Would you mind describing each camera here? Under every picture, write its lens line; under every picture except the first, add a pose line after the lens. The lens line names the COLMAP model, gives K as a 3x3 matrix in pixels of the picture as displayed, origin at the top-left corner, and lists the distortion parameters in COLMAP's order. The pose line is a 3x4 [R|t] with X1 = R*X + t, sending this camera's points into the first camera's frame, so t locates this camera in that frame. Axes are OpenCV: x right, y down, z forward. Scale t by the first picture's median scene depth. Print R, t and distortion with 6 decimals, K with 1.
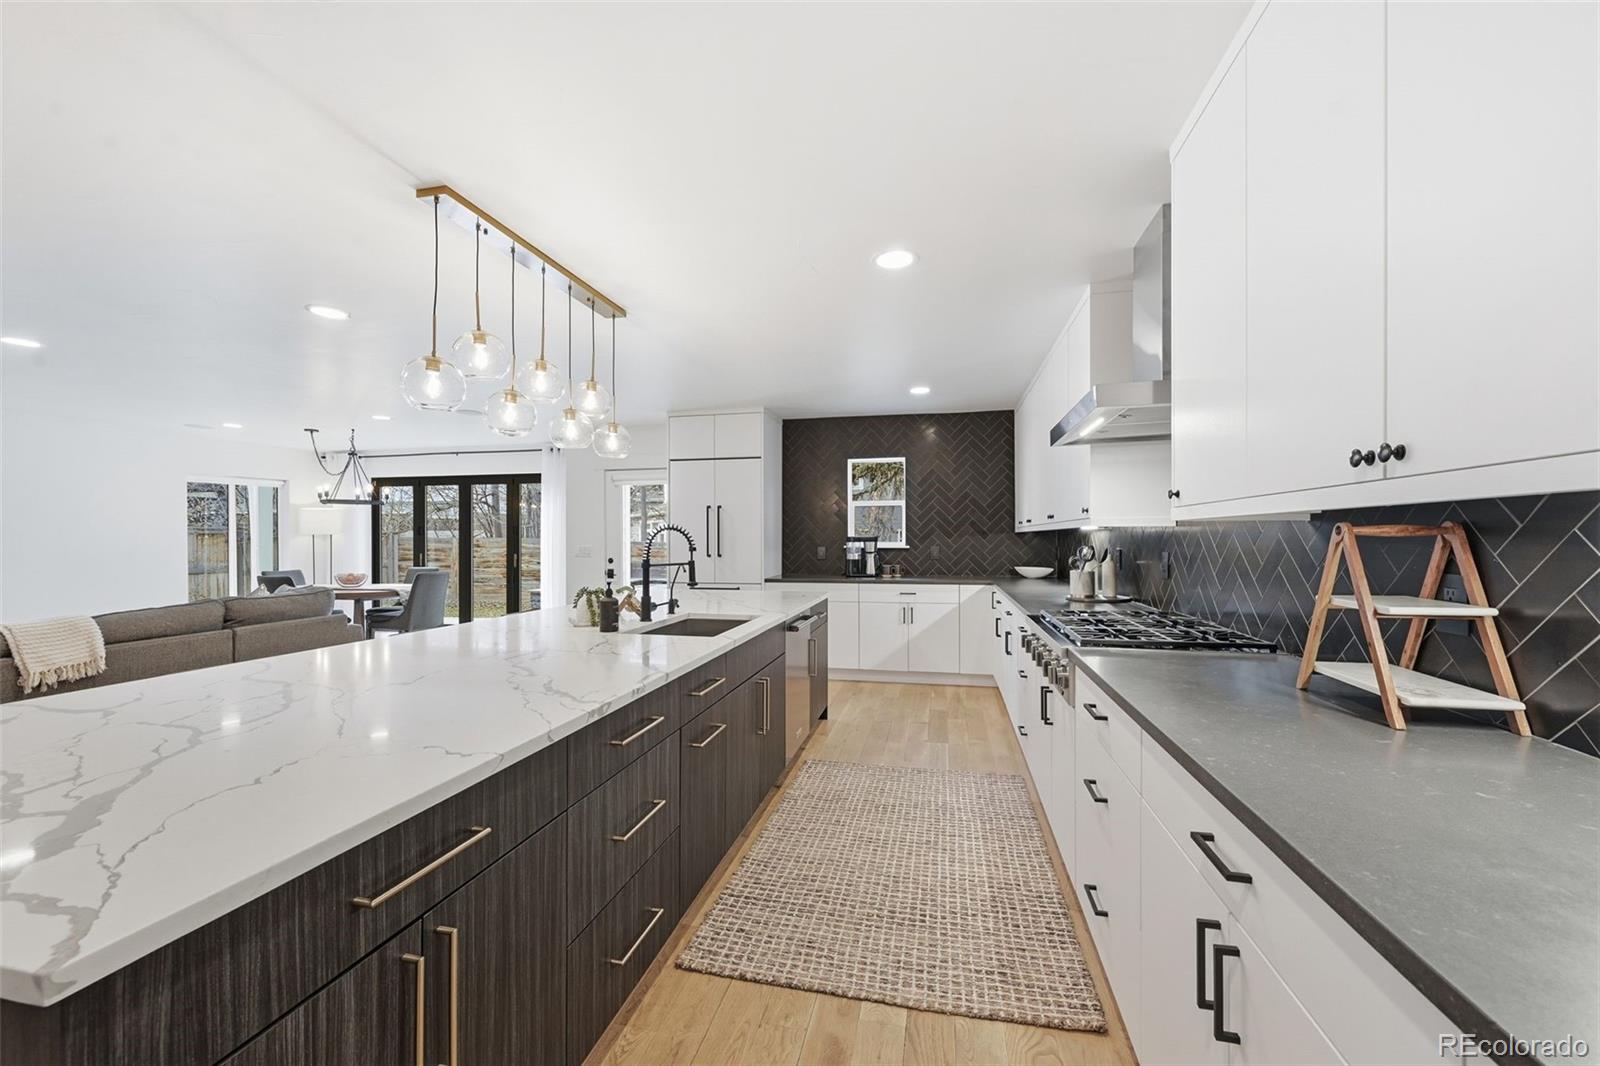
lens RADIAL K [[647.3, 0, 800.9], [0, 647.3, 528.5], [0, 0, 1]] dist [-0.002801, -0.000552]
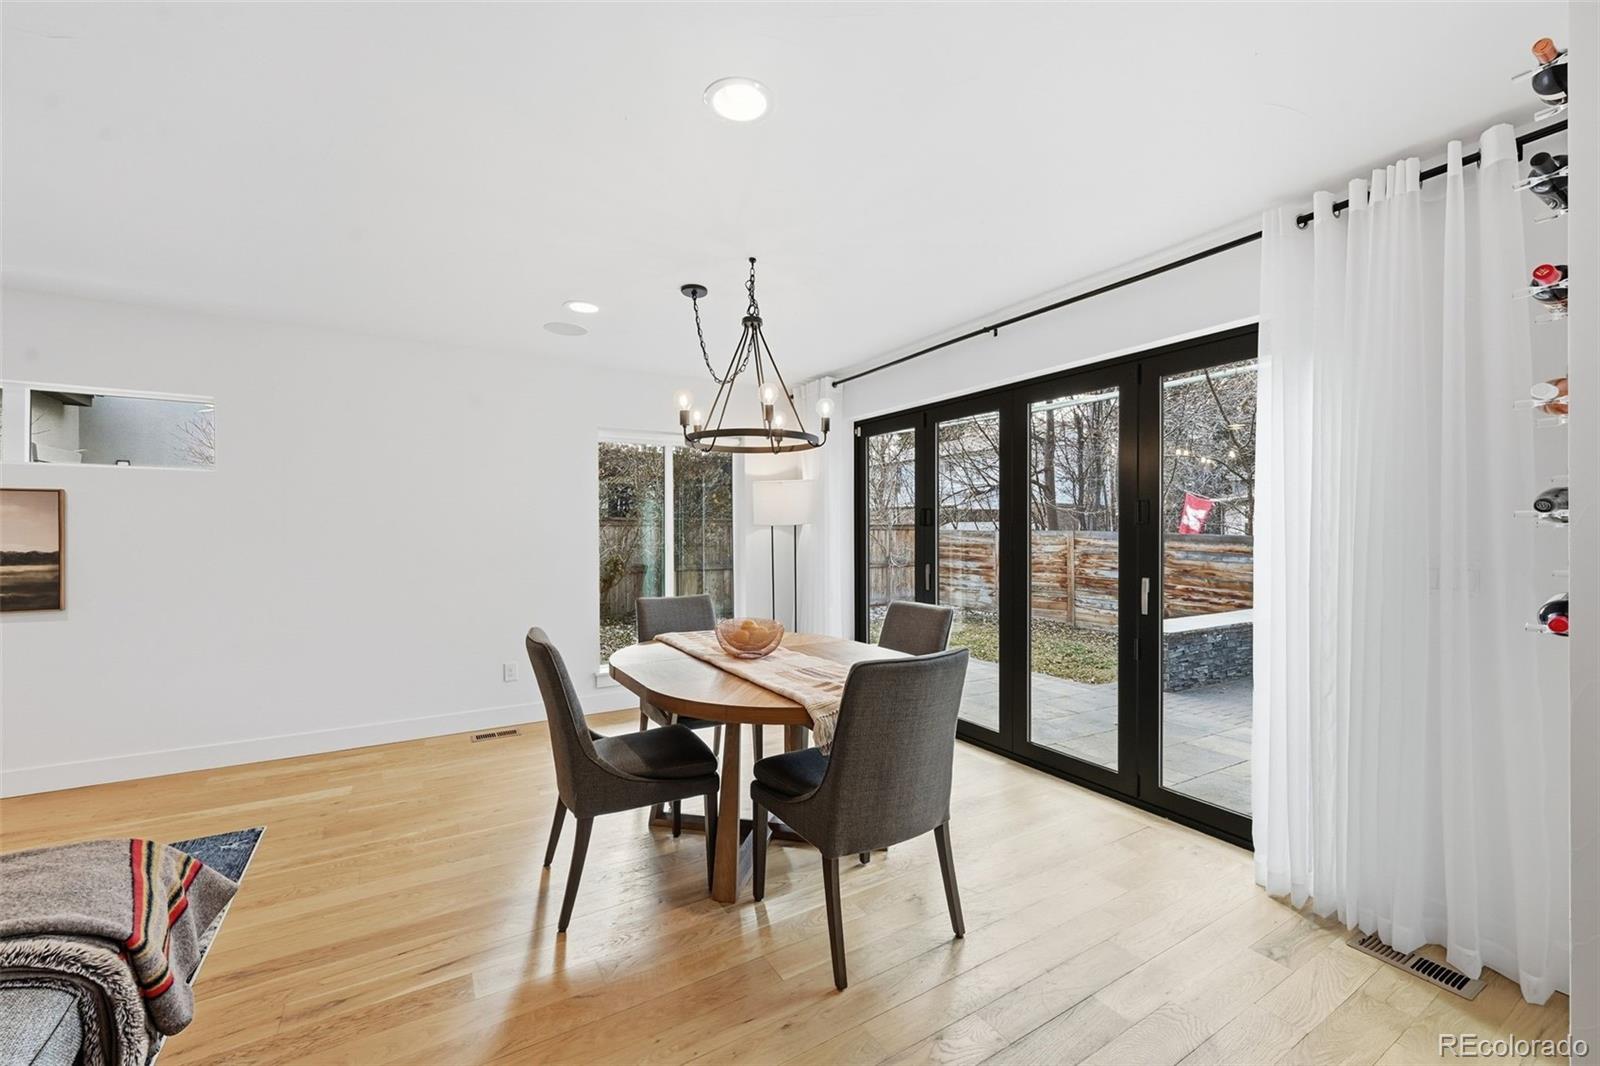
lens RADIAL K [[647.3, 0, 800.9], [0, 647.3, 528.5], [0, 0, 1]] dist [-0.002801, -0.000552]
pose [[0.703922, 0.017169, -0.710070, -0.320786], [-0.007384, 0.999831, 0.016855, 0.004387], [0.710239, -0.006622, 0.703929, 0.614882]]
